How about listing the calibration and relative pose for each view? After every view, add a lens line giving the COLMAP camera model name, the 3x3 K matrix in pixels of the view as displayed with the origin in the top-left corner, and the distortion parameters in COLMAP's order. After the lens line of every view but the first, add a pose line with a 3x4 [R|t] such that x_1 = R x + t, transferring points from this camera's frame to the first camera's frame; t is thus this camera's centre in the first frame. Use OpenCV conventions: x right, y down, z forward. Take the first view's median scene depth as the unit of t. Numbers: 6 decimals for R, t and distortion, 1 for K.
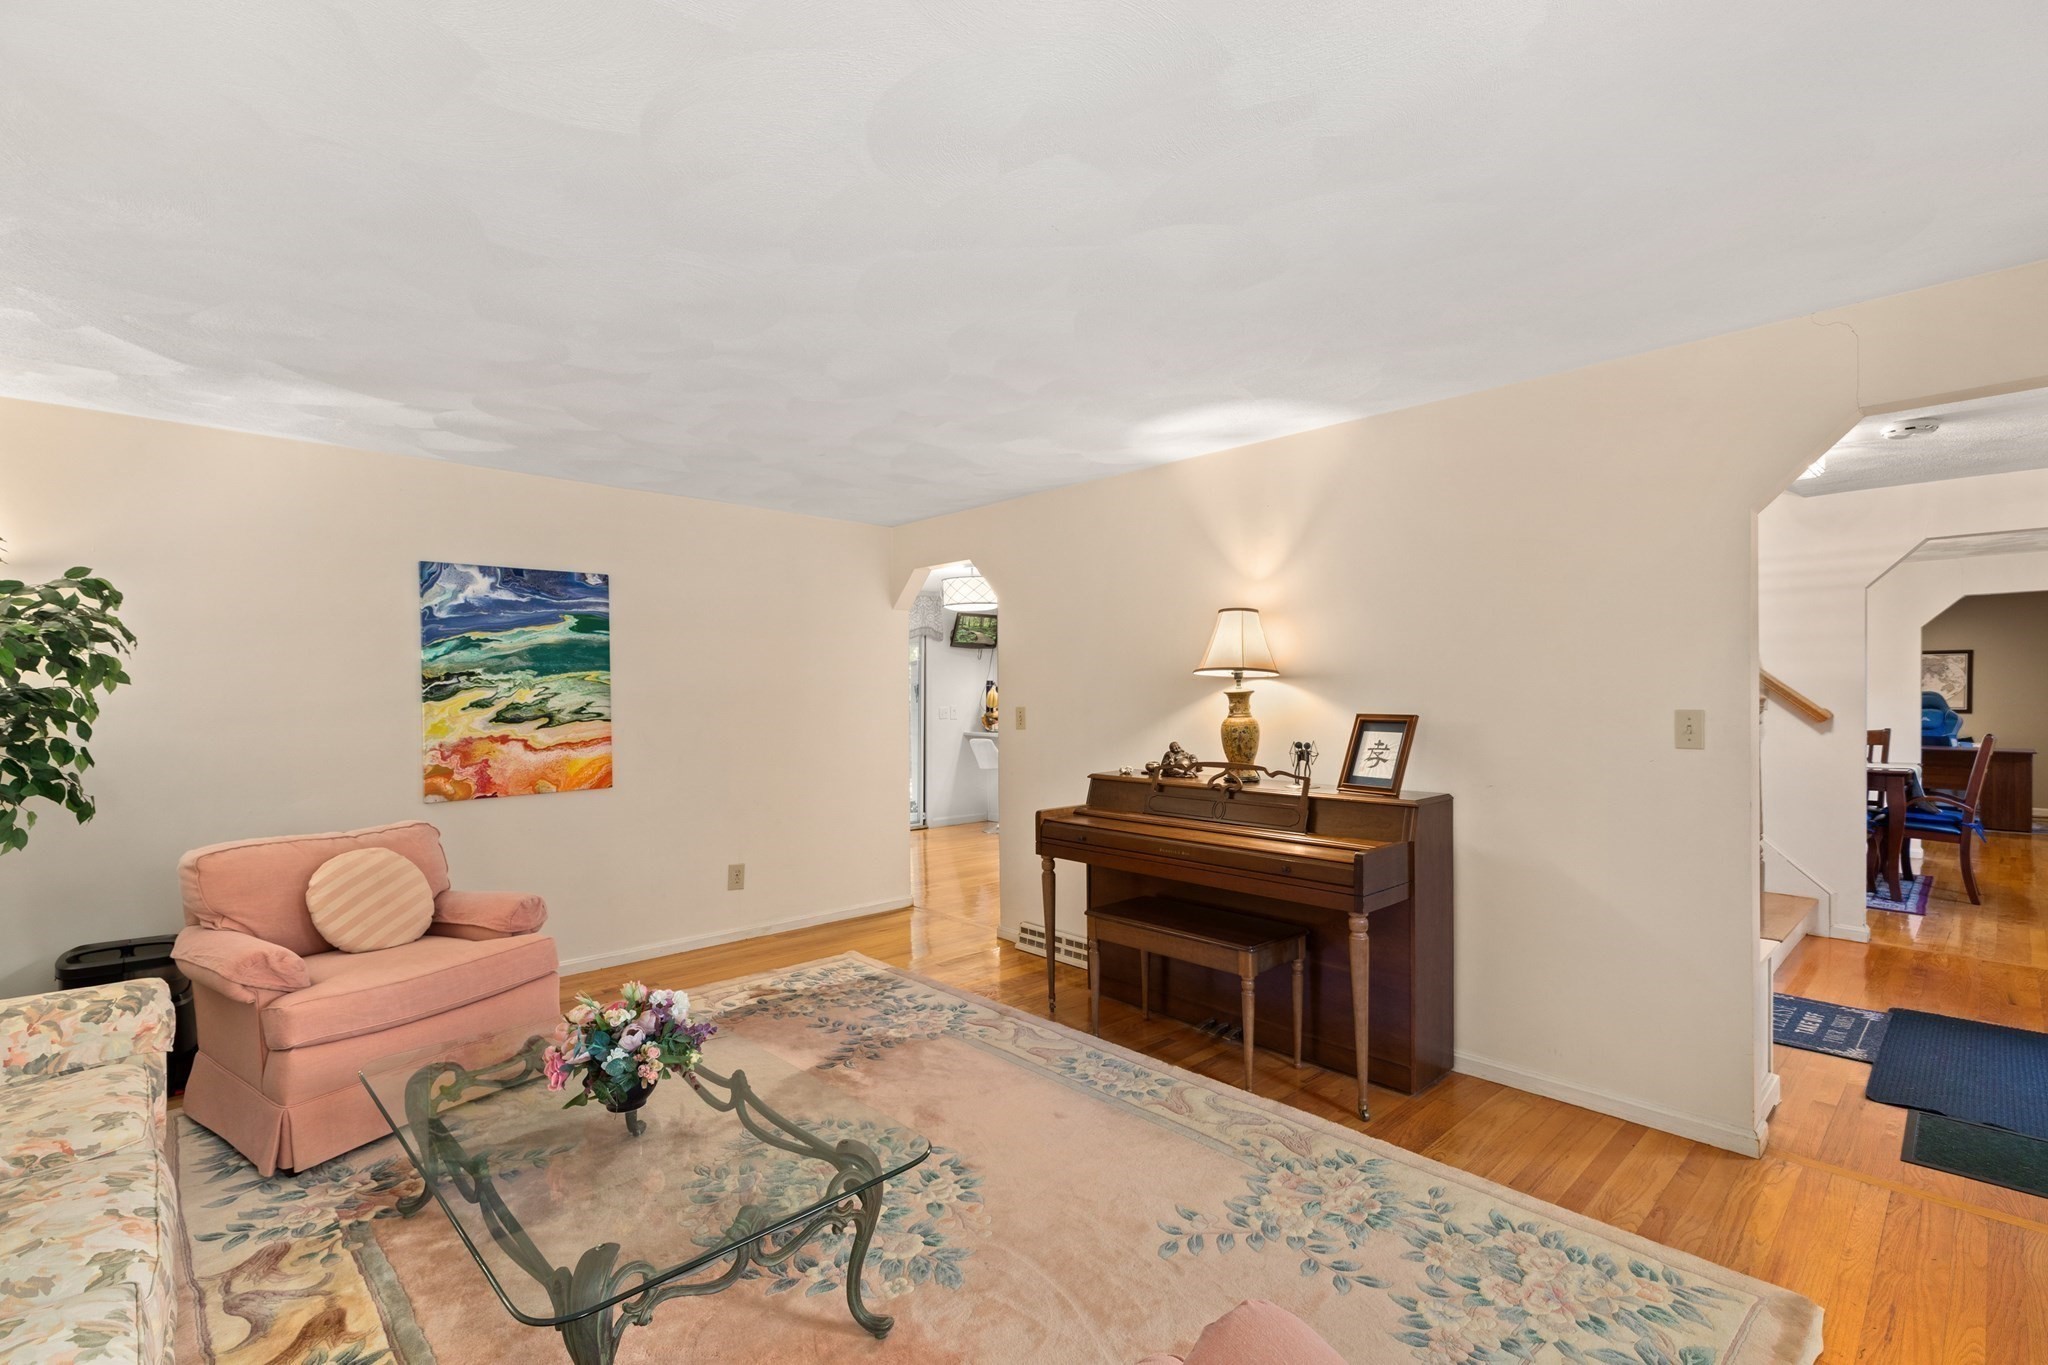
lens RADIAL K [[919.1, 0, 1029.1], [0, 919.1, 696.2], [0, 0, 1]] dist [0.004091, -0.000333]
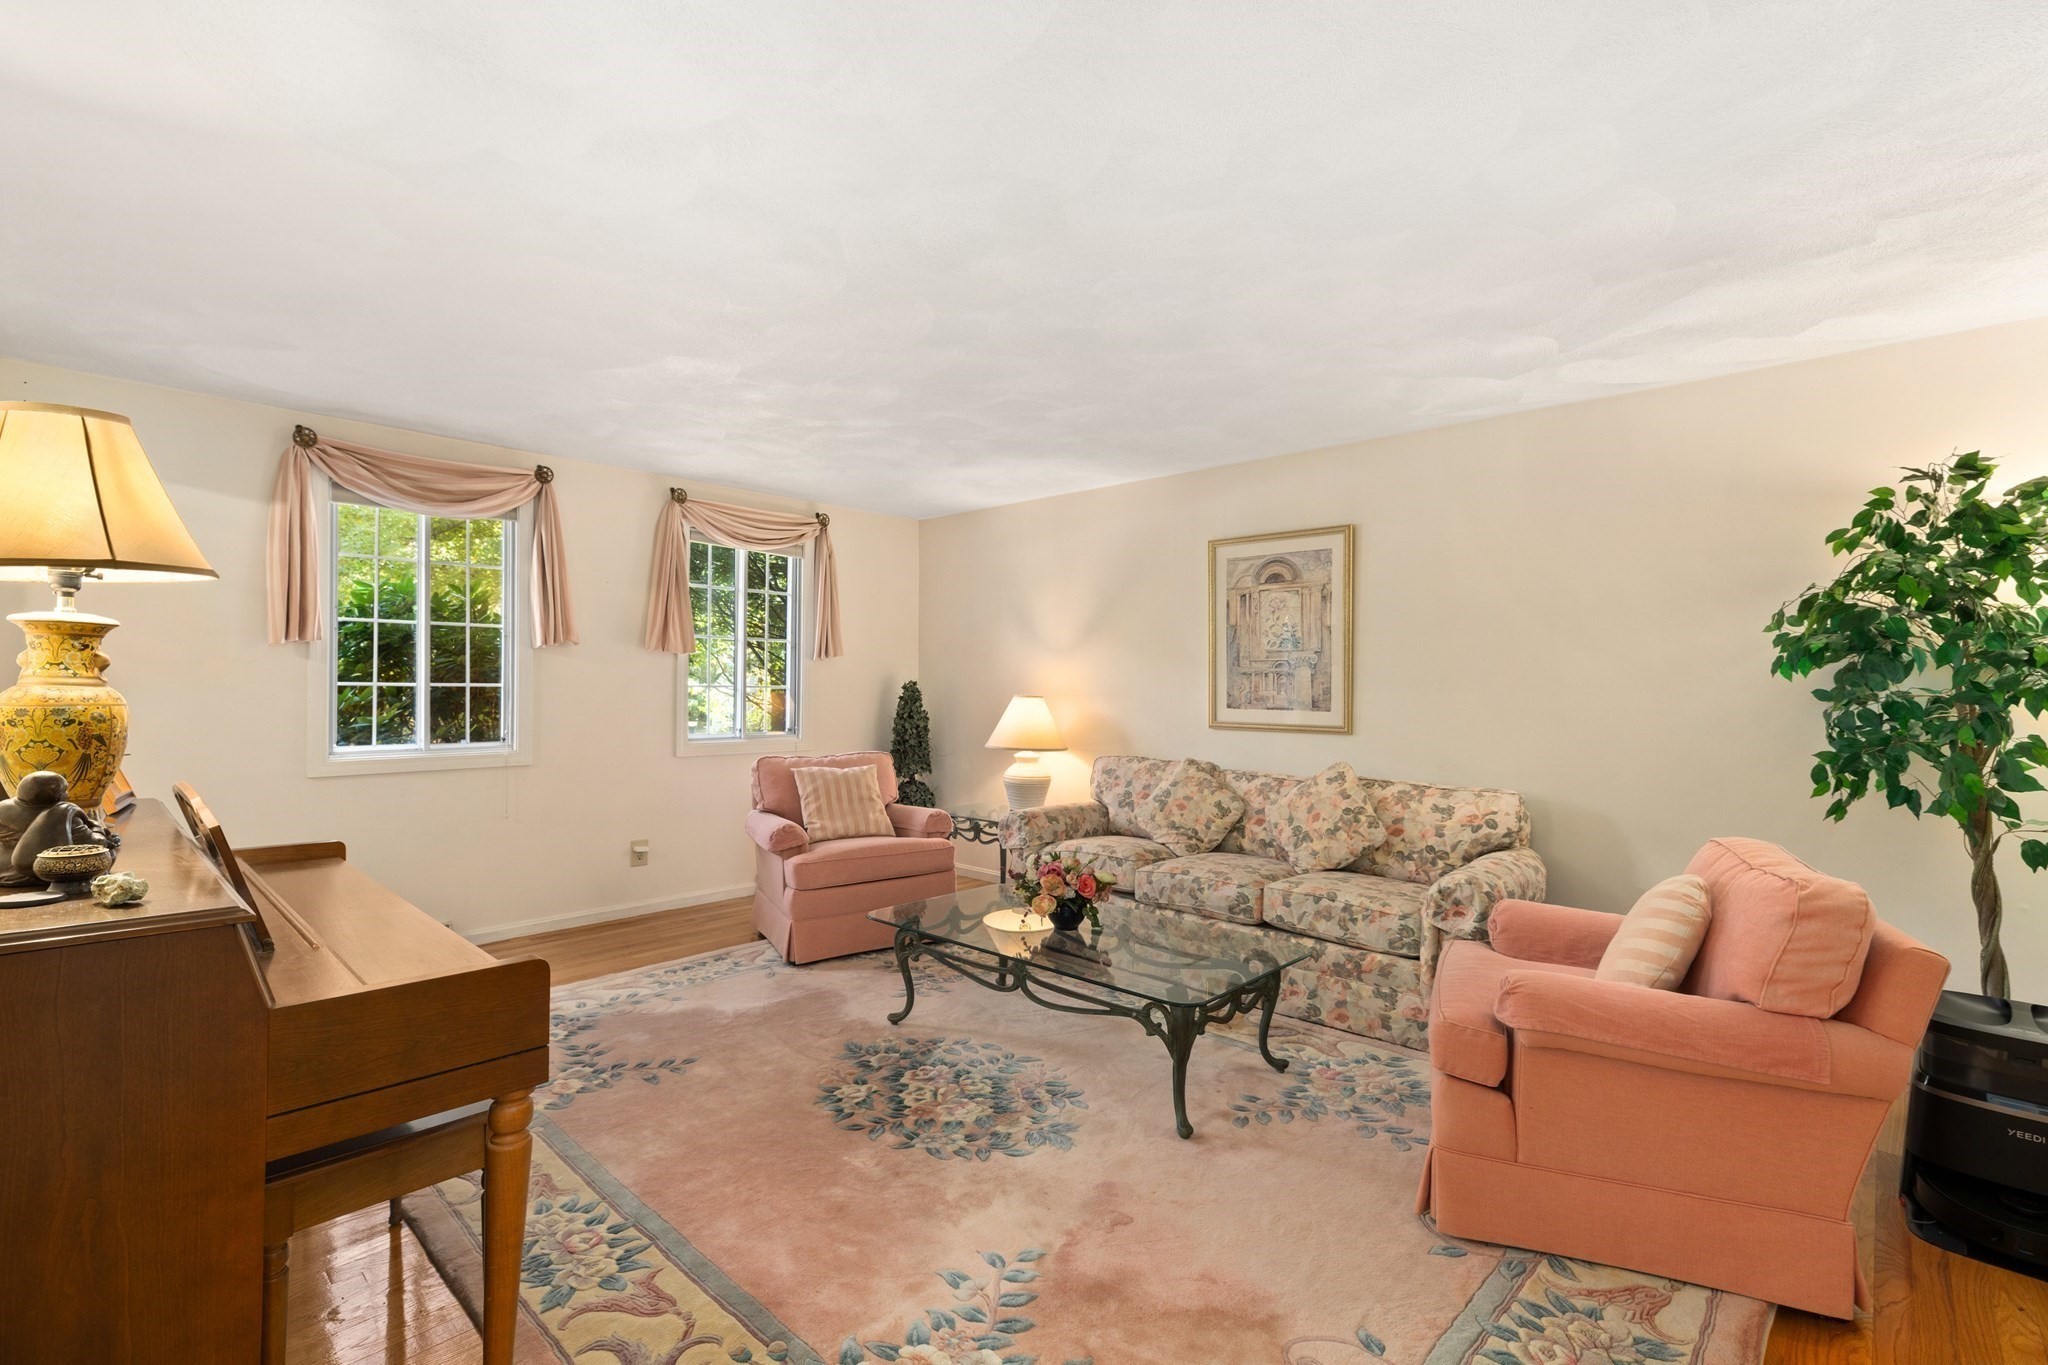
lens RADIAL K [[919.1, 0, 1035.2], [0, 919.1, 690.1], [0, 0, 1]] dist [0.004091, -0.000333]
pose [[-0.997499, -0.002456, -0.070642, -0.062619], [-0.002877, 0.999979, 0.005859, 0.008460], [0.070626, 0.006047, -0.997485, 0.571561]]
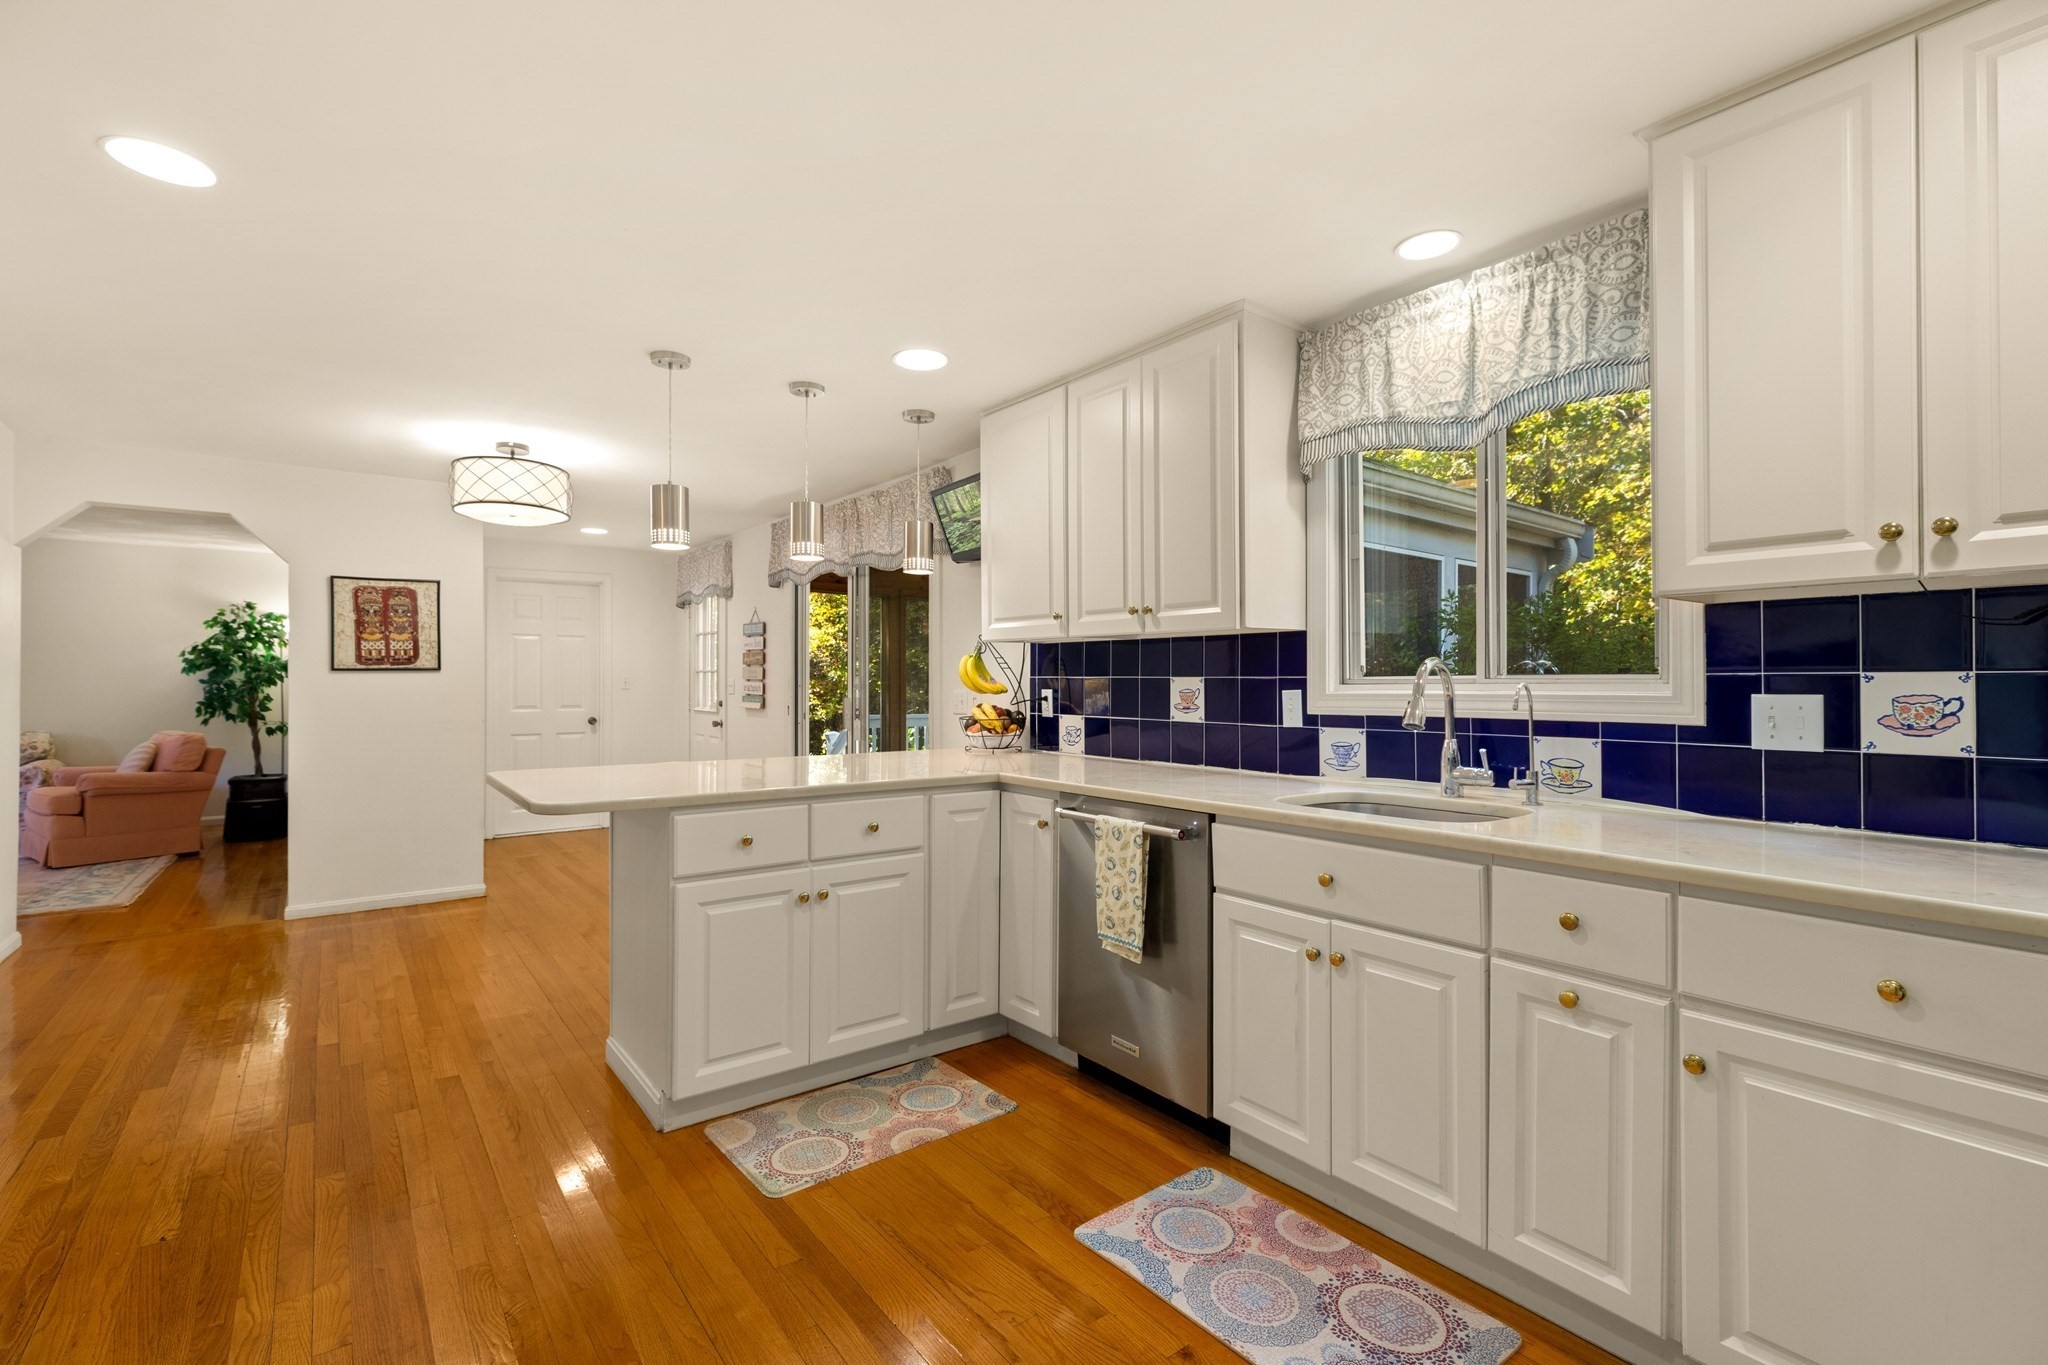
lens RADIAL K [[919.1, 0, 1021.9], [0, 919.1, 679.1], [0, 0, 1]] dist [0.004091, -0.000333]
pose [[-0.110556, 0.003882, -0.993862, 0.391282], [-0.002191, 0.999989, 0.004150, 0.003987], [0.993867, 0.002637, -0.110547, 1.102837]]
